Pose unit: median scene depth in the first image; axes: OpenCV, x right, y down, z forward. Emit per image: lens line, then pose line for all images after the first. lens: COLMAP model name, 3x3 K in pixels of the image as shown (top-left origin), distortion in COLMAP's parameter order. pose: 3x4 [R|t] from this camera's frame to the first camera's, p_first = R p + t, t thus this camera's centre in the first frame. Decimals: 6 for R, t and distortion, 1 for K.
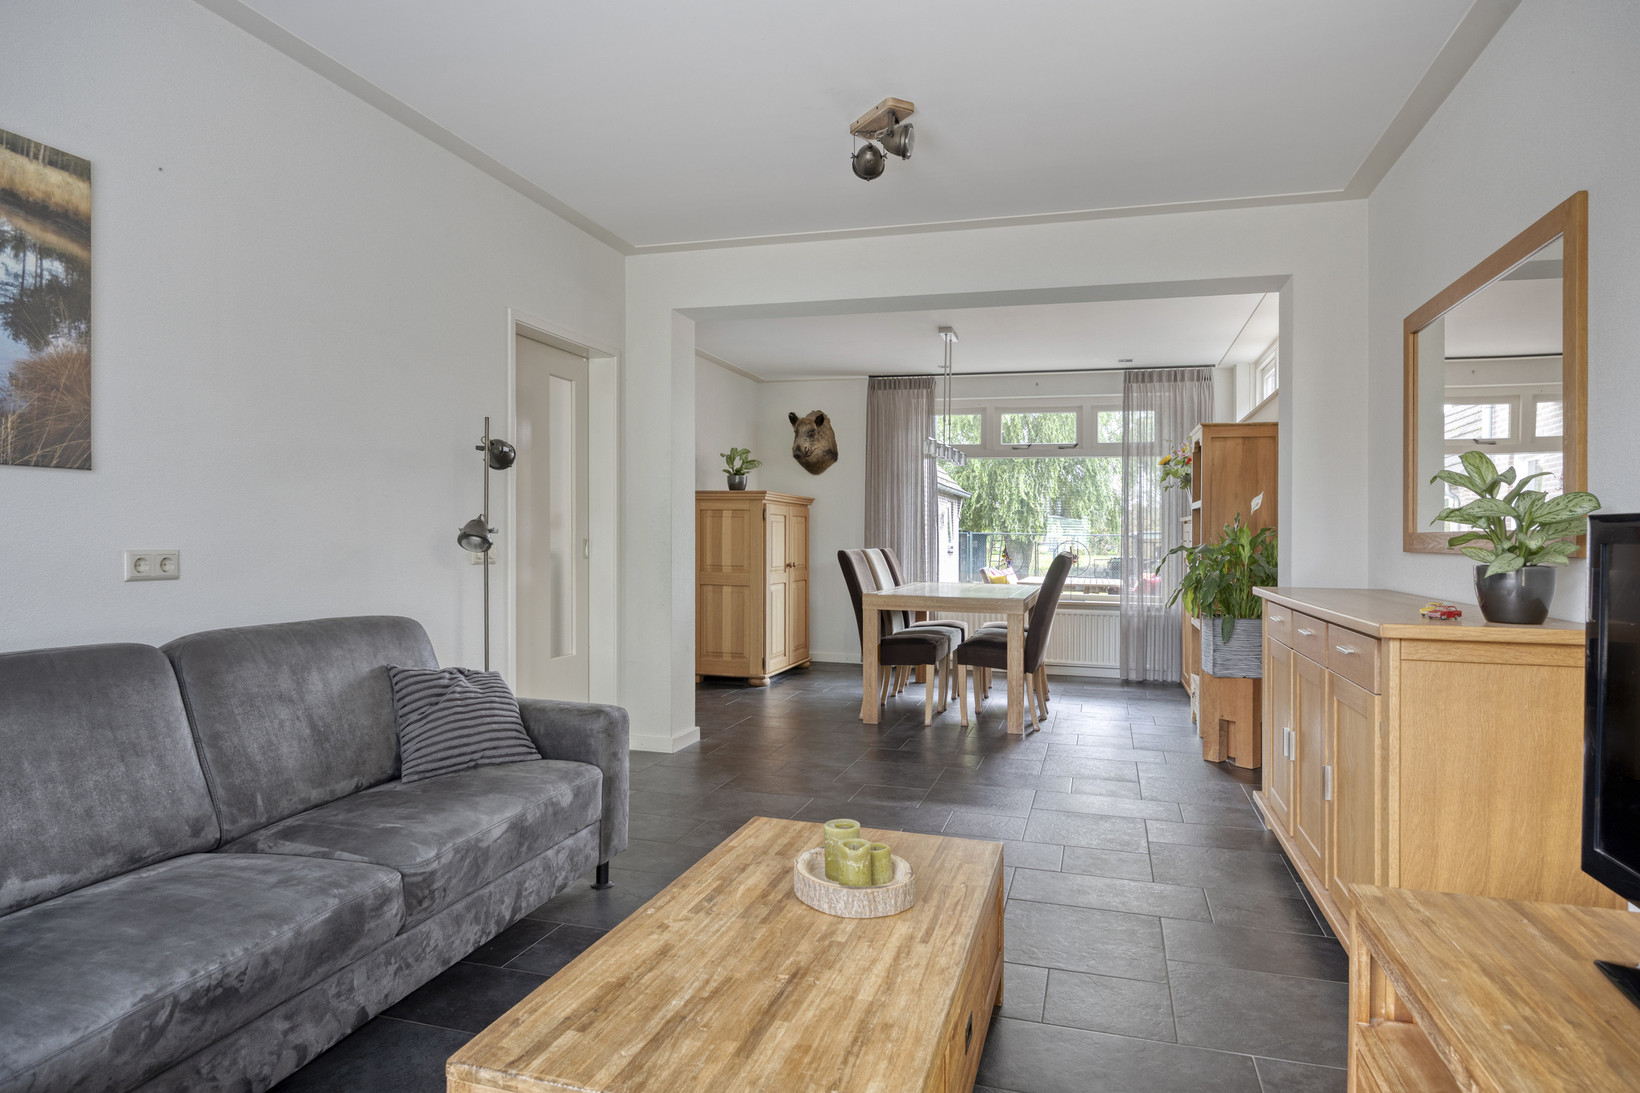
lens RADIAL K [[957.5, 0, 821.7], [0, 957.5, 535.0], [0, 0, 1]] dist [-0.005636, -0.002018]
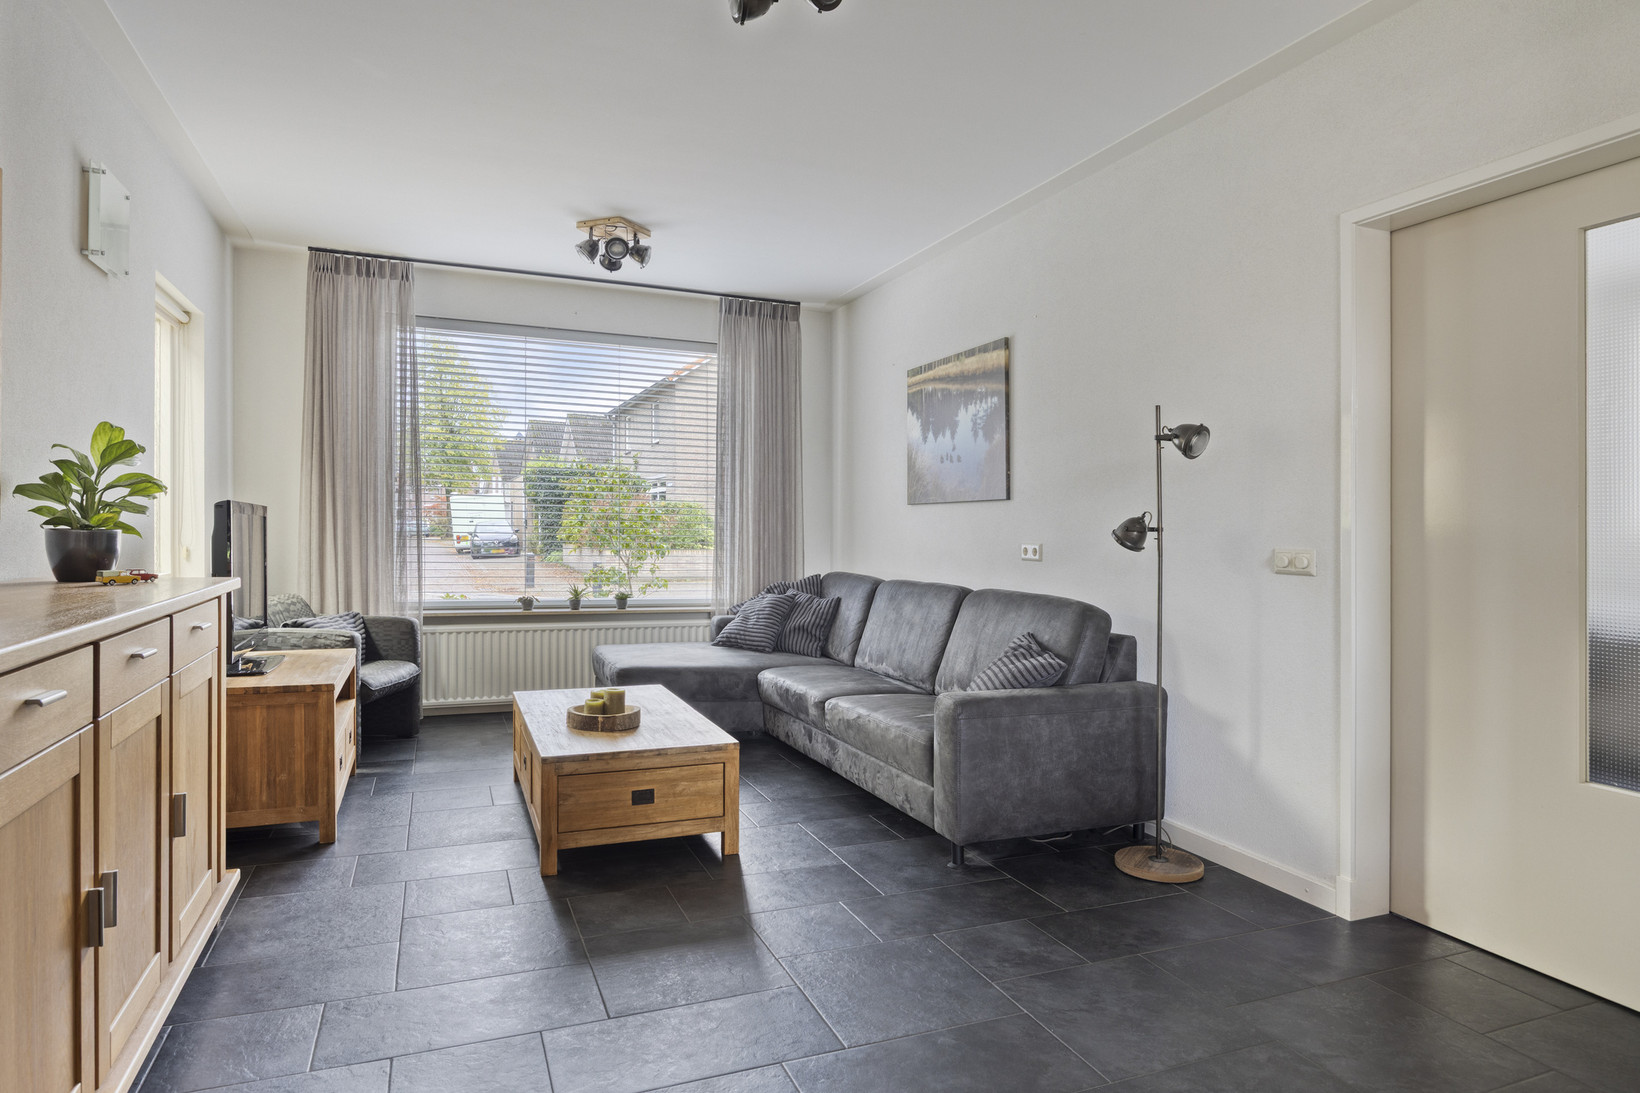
lens RADIAL K [[957.5, 0, 818.5], [0, 957.5, 550.5], [0, 0, 1]] dist [-0.005636, -0.002018]
pose [[-0.783294, -0.013290, -0.621510, 0.722764], [-0.020473, 0.999781, 0.004423, 0.032145], [0.621315, 0.016189, -0.783394, 2.342832]]
